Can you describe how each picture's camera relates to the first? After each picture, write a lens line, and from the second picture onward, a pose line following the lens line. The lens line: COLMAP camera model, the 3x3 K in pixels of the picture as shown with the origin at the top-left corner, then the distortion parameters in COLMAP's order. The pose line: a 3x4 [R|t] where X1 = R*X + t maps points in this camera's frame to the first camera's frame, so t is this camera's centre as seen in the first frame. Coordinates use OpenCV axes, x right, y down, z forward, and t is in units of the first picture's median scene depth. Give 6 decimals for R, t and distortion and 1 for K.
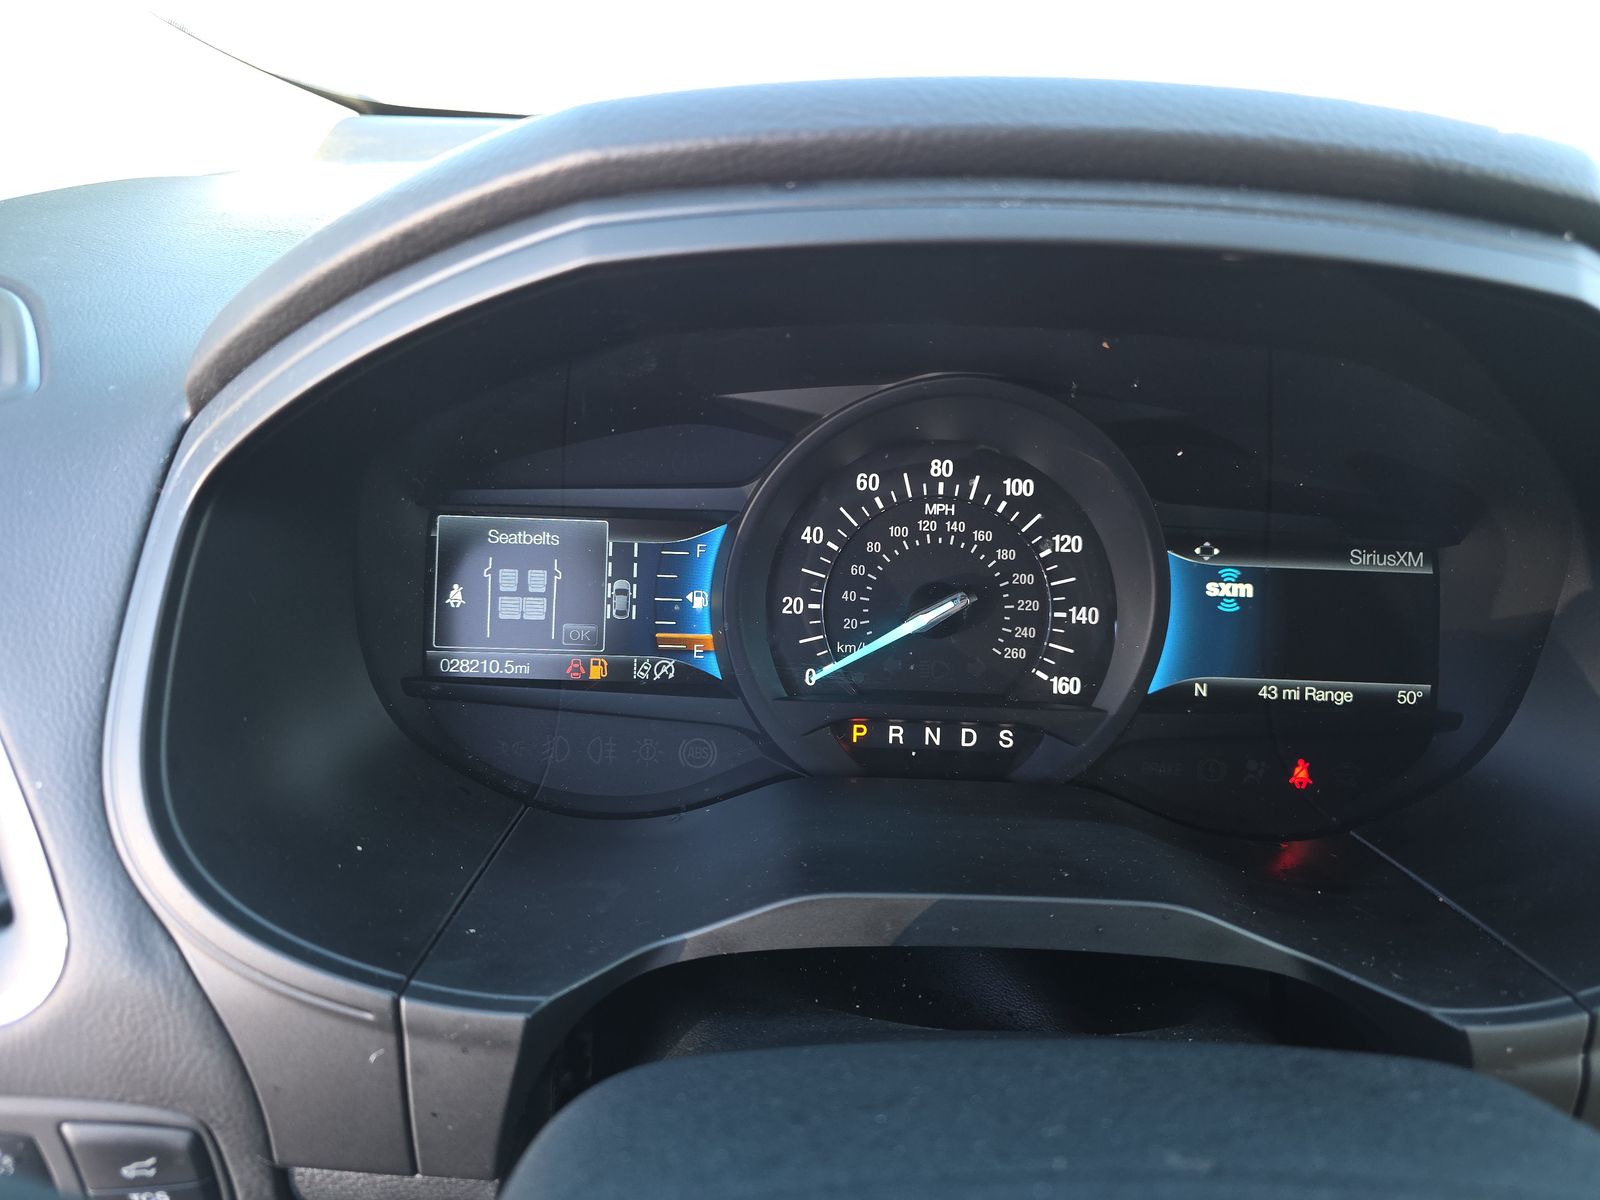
lens RADIAL K [[1079.7, 0, 810.4], [0, 1079.7, 608.1], [0, 0, 1]] dist [0.052023, -0.055850]
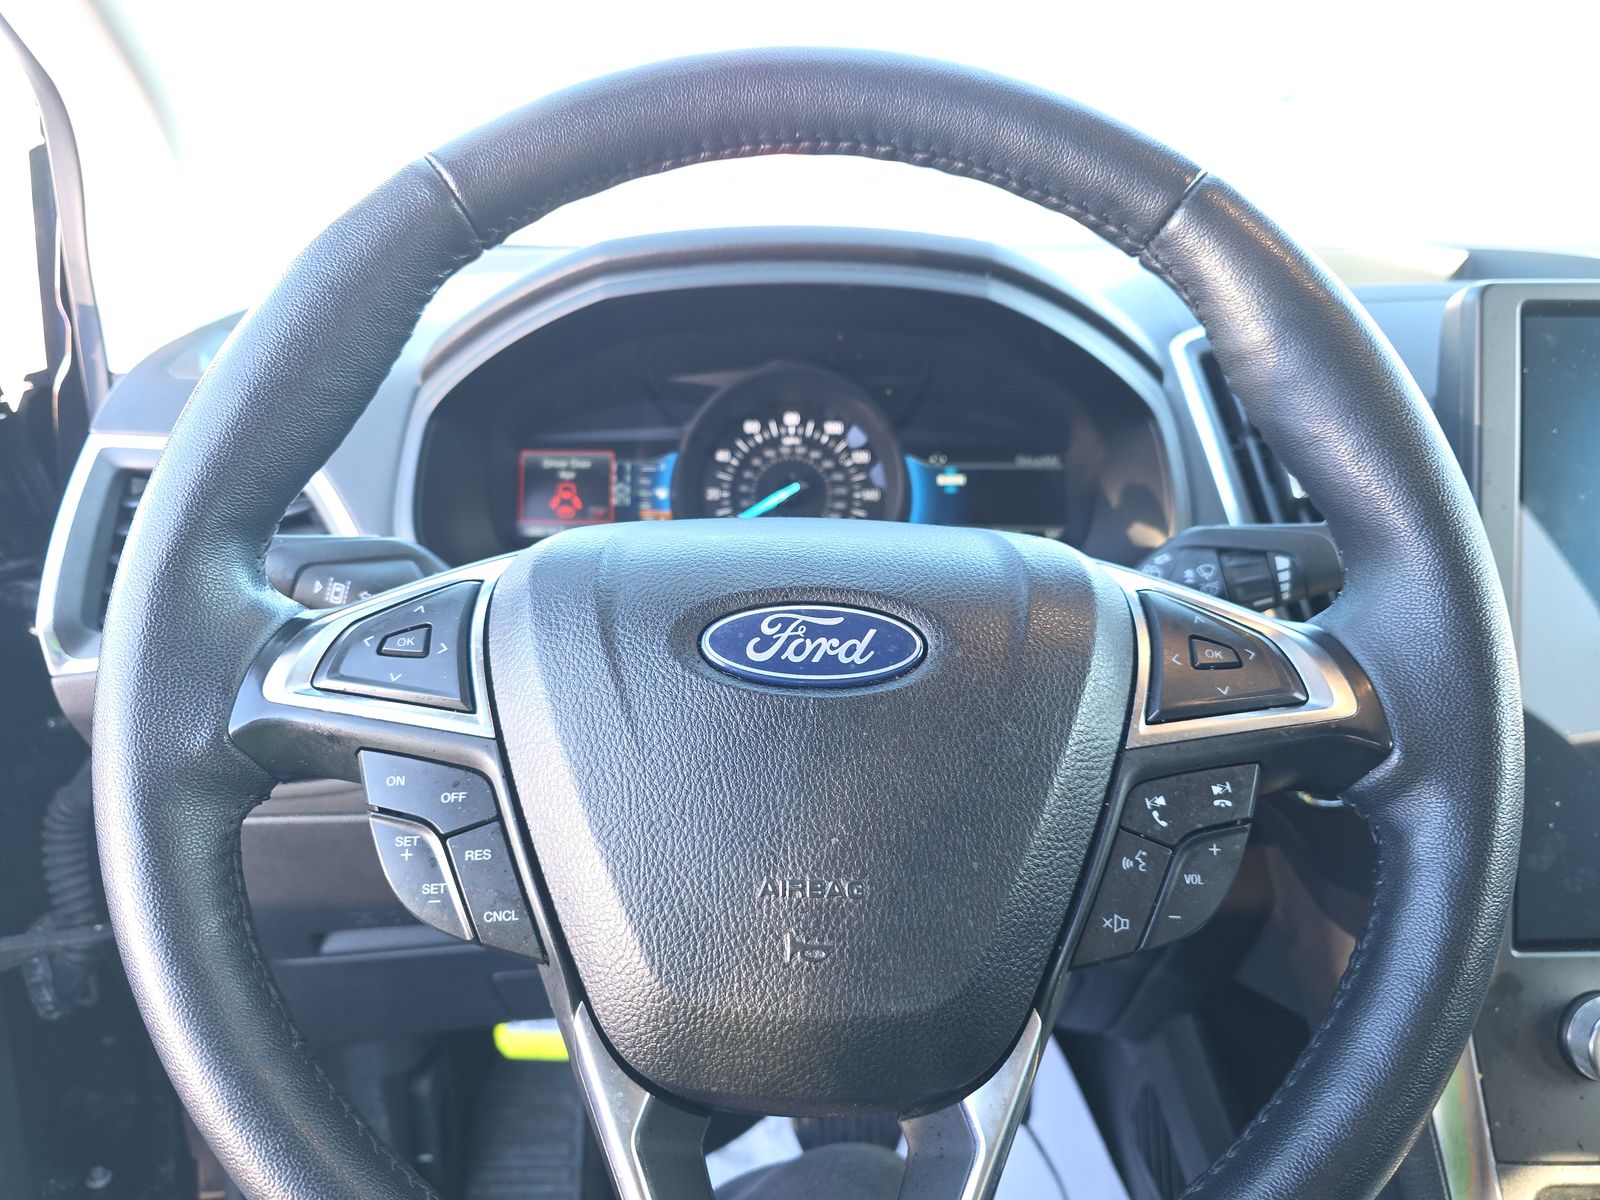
lens RADIAL K [[1079.7, 0, 810.4], [0, 1079.7, 608.1], [0, 0, 1]] dist [0.052023, -0.055850]
pose [[0.999554, -0.029799, -0.001945, 0.147422], [0.029493, 0.995319, -0.092037, 0.366424], [0.004679, 0.091939, 0.995754, -0.824745]]
